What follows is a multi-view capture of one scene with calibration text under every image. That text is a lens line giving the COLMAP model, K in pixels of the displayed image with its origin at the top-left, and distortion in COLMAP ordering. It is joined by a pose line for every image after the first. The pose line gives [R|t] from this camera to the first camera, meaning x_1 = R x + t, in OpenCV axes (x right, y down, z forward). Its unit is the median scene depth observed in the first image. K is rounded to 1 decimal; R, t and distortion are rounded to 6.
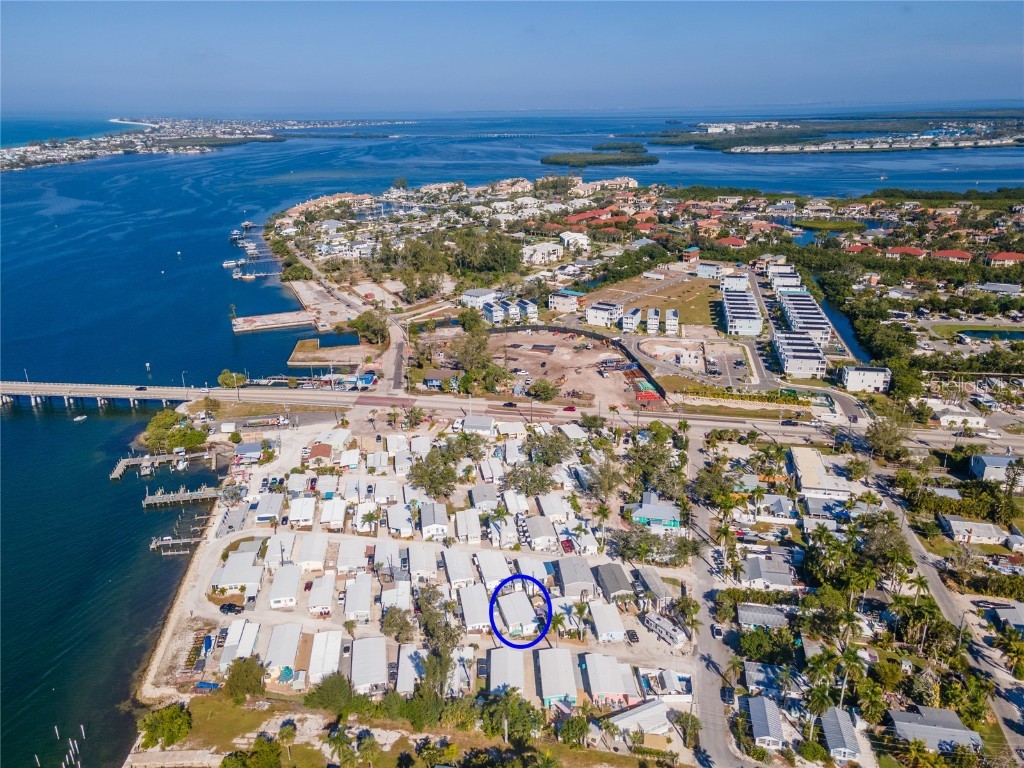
lens RADIAL K [[735.2, 0, 508.0], [0, 735.2, 389.2], [0, 0, 1]] dist [0.047011, 0.030585]
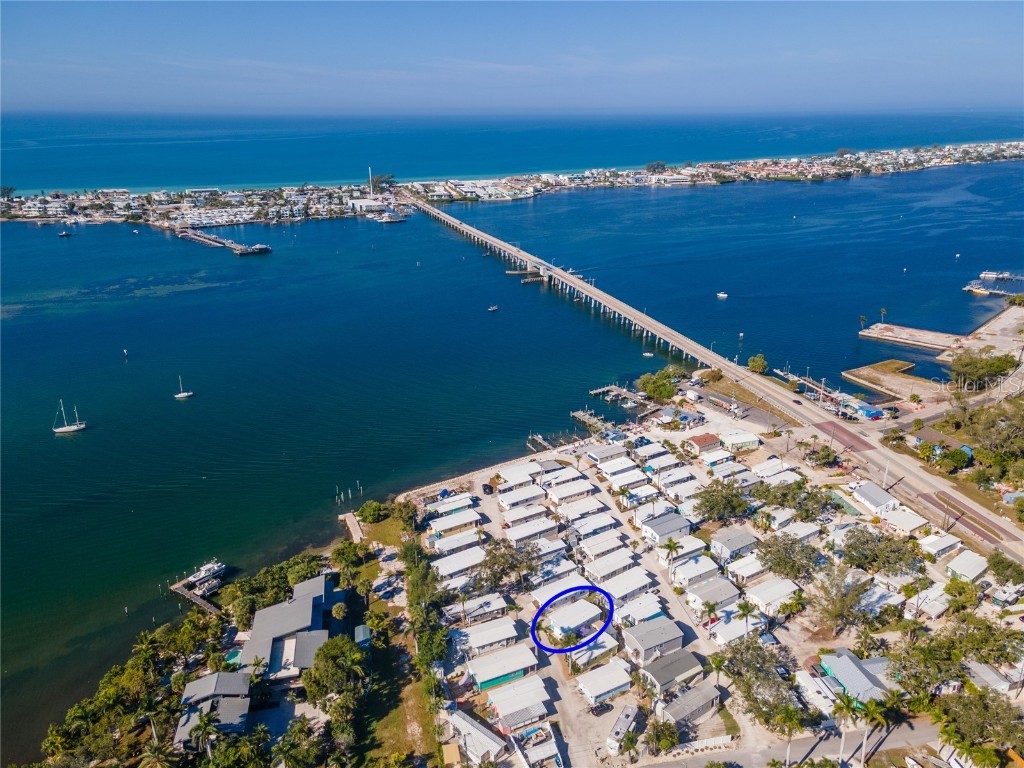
lens RADIAL K [[735.2, 0, 519.5], [0, 735.2, 381.1], [0, 0, 1]] dist [0.047011, 0.030585]
pose [[0.401897, 0.324848, -0.856126, 0.383947], [-0.325741, 0.924519, 0.197884, -0.085935], [0.855787, 0.199346, 0.477378, 0.213645]]
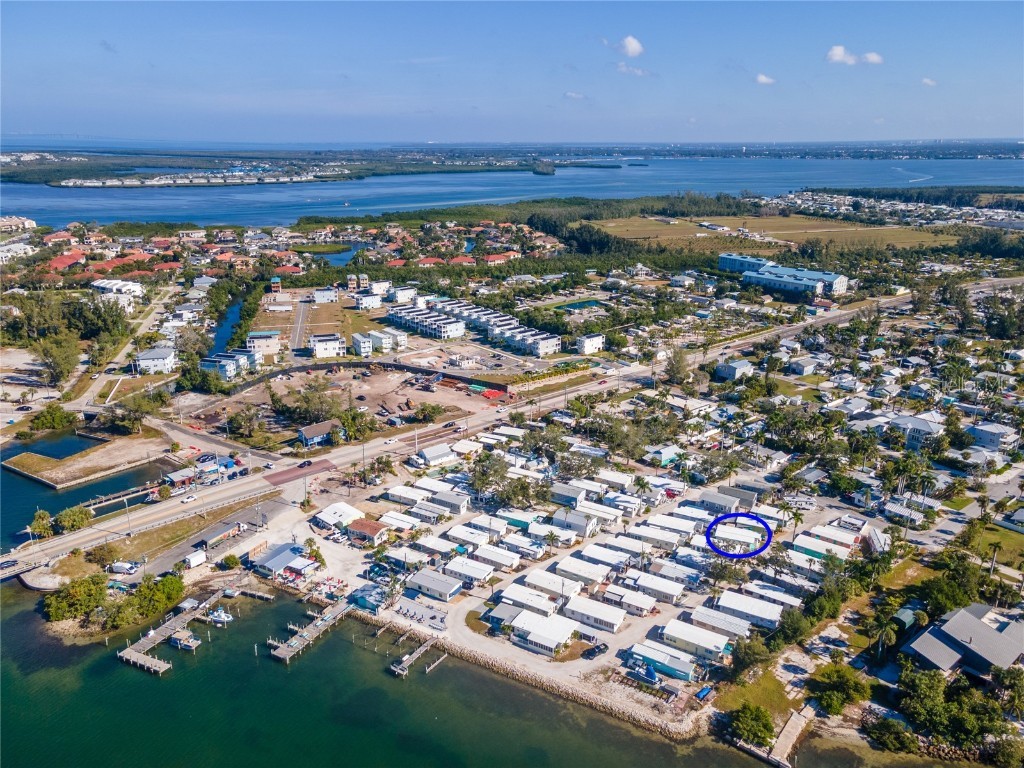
lens RADIAL K [[735.2, 0, 517.2], [0, 735.2, 382.5], [0, 0, 1]] dist [0.047011, 0.030585]
pose [[0.628961, -0.227224, 0.743490, -0.582135], [0.264314, 0.961866, 0.070365, -0.072162], [-0.731127, 0.152258, 0.665035, 0.210742]]
